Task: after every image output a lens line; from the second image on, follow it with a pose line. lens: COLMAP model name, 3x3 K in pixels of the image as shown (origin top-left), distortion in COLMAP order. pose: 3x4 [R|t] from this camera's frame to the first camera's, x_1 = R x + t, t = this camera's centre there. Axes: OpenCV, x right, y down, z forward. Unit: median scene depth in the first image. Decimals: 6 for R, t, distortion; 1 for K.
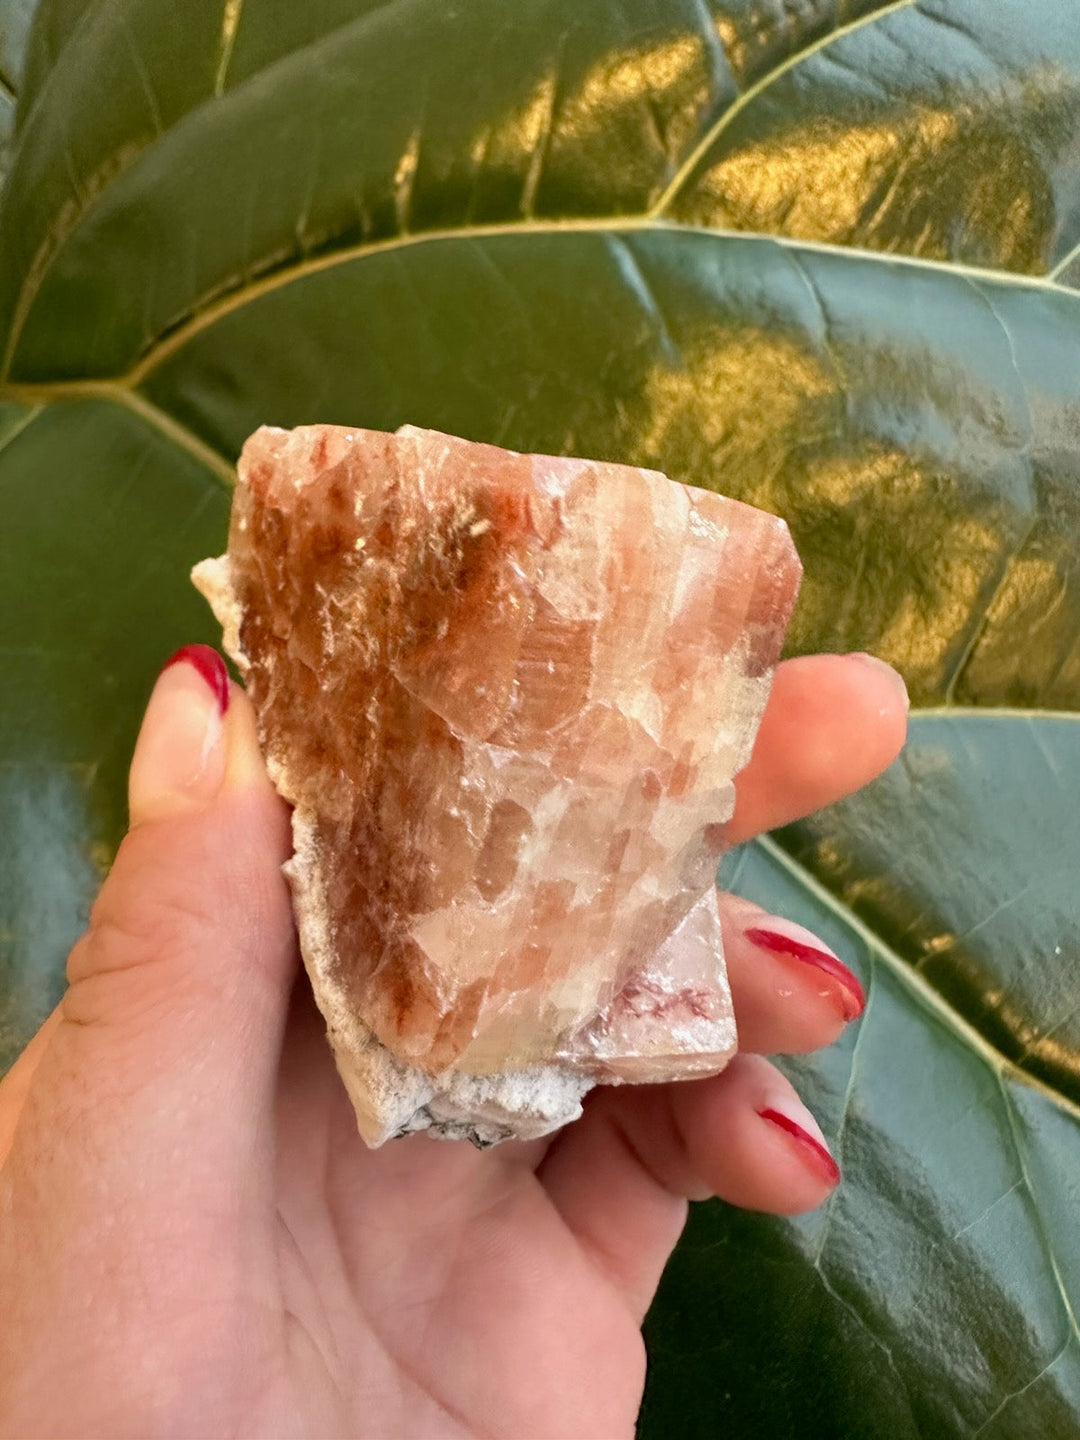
lens RADIAL K [[1057.1, 0, 486.6], [0, 1057.1, 693.6], [0, 0, 1]] dist [-0.002180, 0.002559]
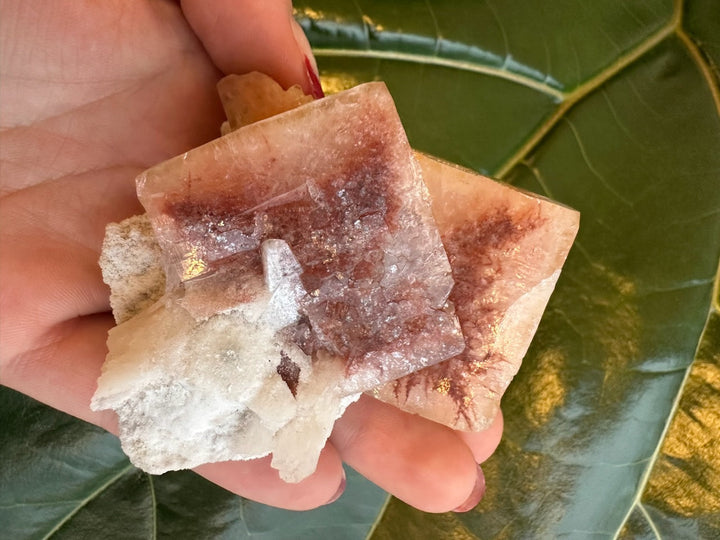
lens RADIAL K [[528.6, 0, 377.1], [0, 528.6, 230.7], [0, 0, 1]] dist [-0.002180, 0.002559]
pose [[-0.232273, 0.972261, -0.027530, 0.200683], [-0.967649, -0.228119, 0.107786, 0.056929], [0.098516, 0.051675, 0.993793, 0.015967]]
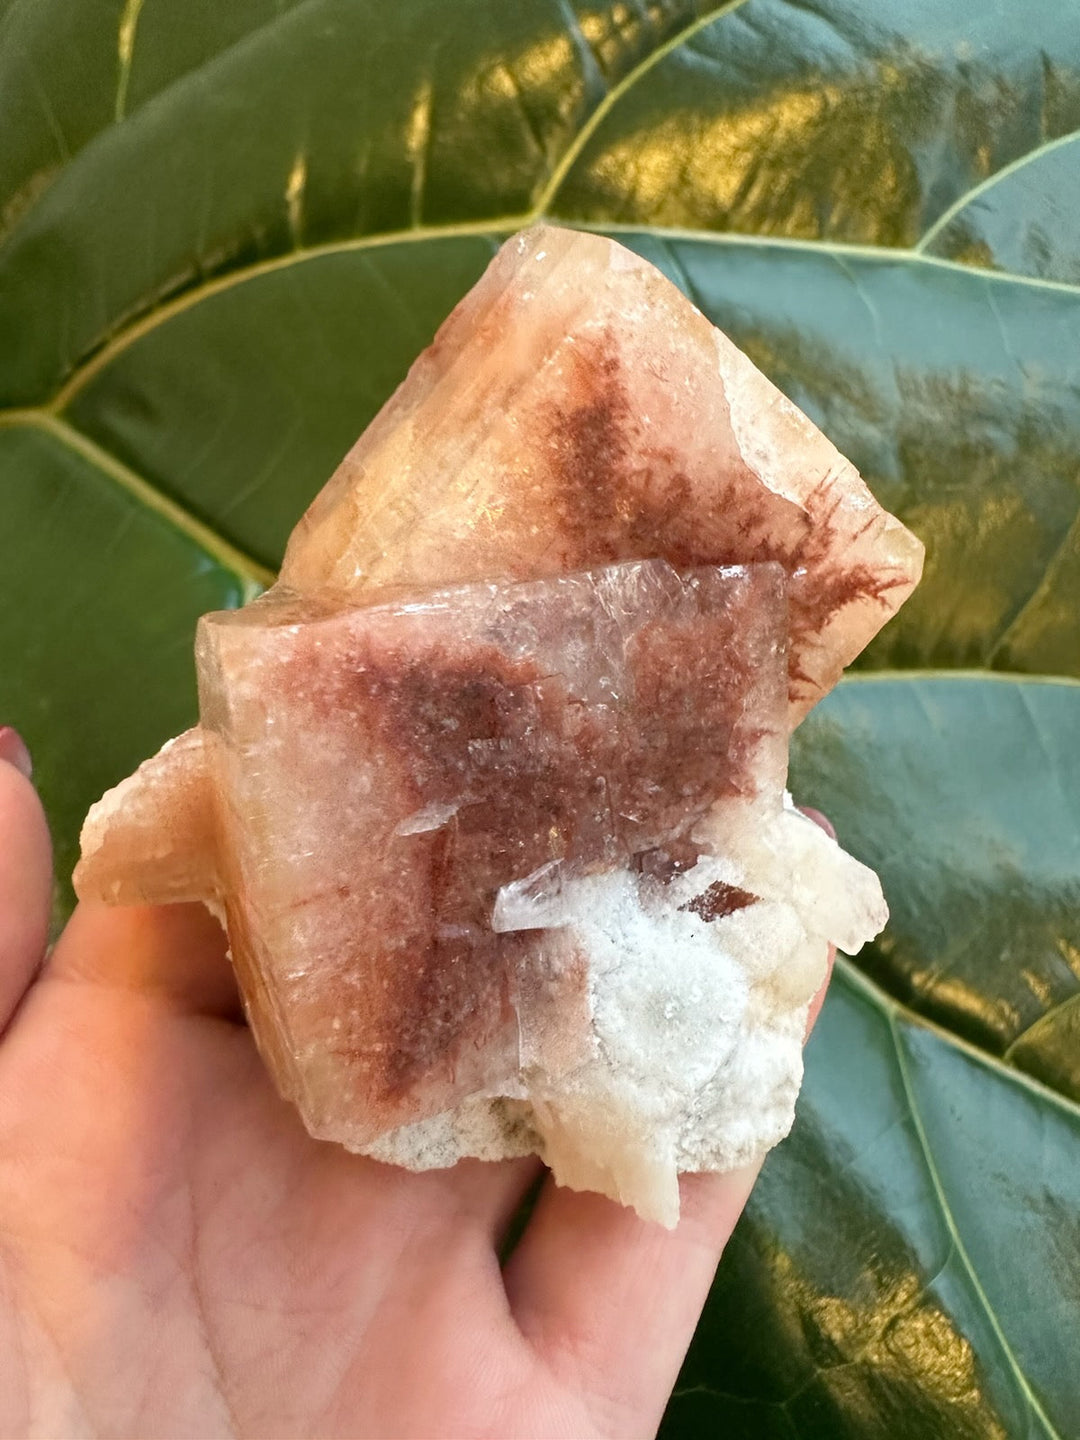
lens RADIAL K [[1057.1, 0, 486.6], [0, 1057.1, 693.6], [0, 0, 1]] dist [-0.002180, 0.002559]
pose [[0.997507, -0.069598, -0.011635, 0.094171], [0.069904, 0.997151, 0.028344, -0.020117], [0.009629, -0.029086, 0.999531, -0.047672]]
